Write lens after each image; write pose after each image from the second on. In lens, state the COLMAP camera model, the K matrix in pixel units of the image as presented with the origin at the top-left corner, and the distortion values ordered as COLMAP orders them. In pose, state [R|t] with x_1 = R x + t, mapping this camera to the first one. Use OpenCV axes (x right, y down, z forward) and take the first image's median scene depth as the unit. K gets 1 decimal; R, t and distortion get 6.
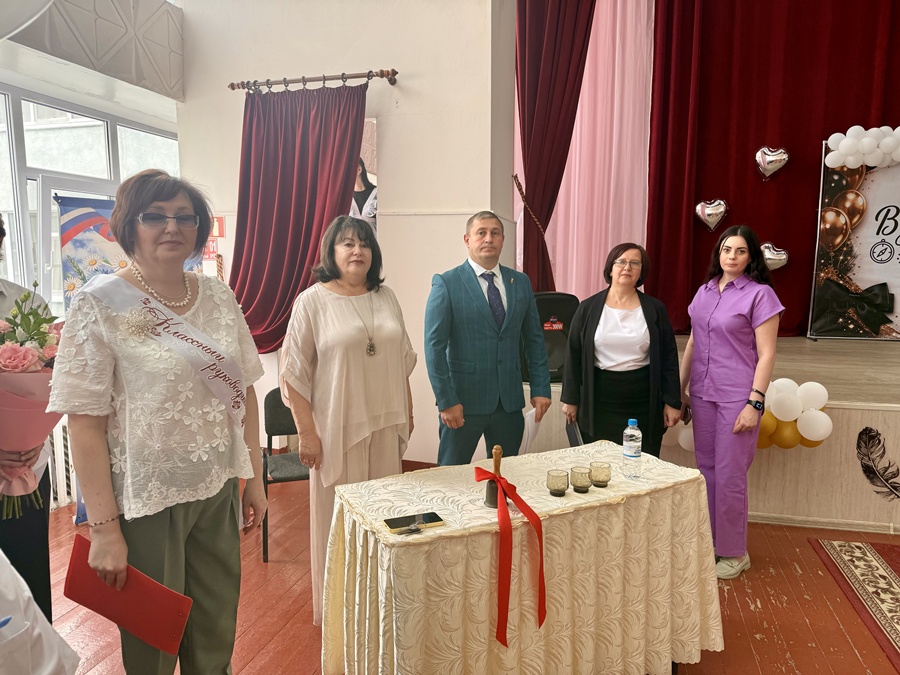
lens RADIAL K [[635.5, 0, 450.2], [0, 635.5, 338.0], [0, 0, 1]] dist [-0.003216, -0.001169]
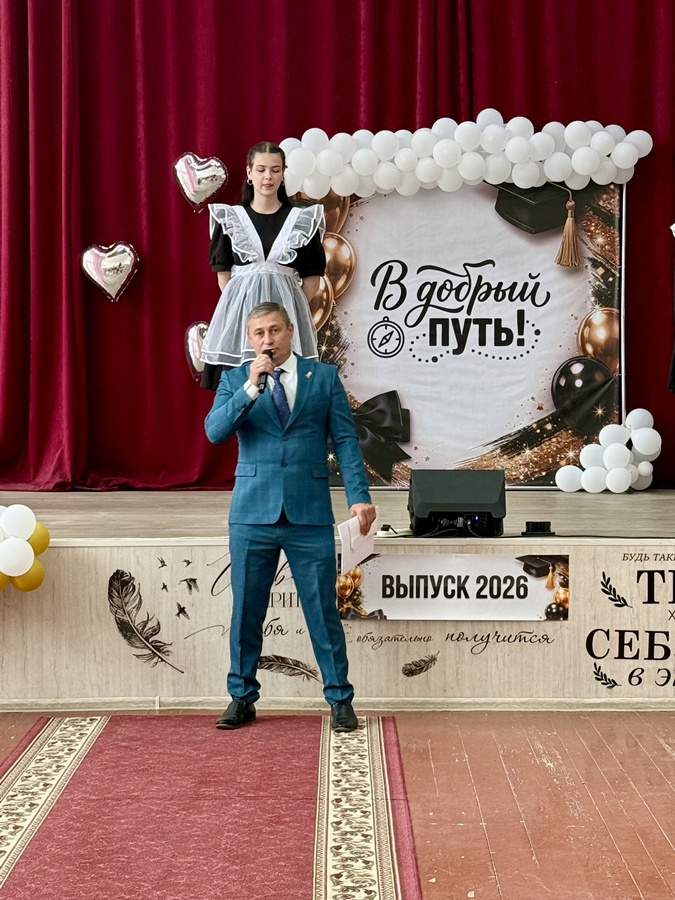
lens RADIAL K [[2087.3, 0, 337.2], [0, 2087.3, 449.9], [0, 0, 1]] dist [0.236805, 0.000000]
pose [[0.967642, -0.014402, 0.251918, 0.151951], [0.032812, 0.997075, -0.069032, 0.098840], [-0.250187, 0.075064, 0.965283, -0.844862]]
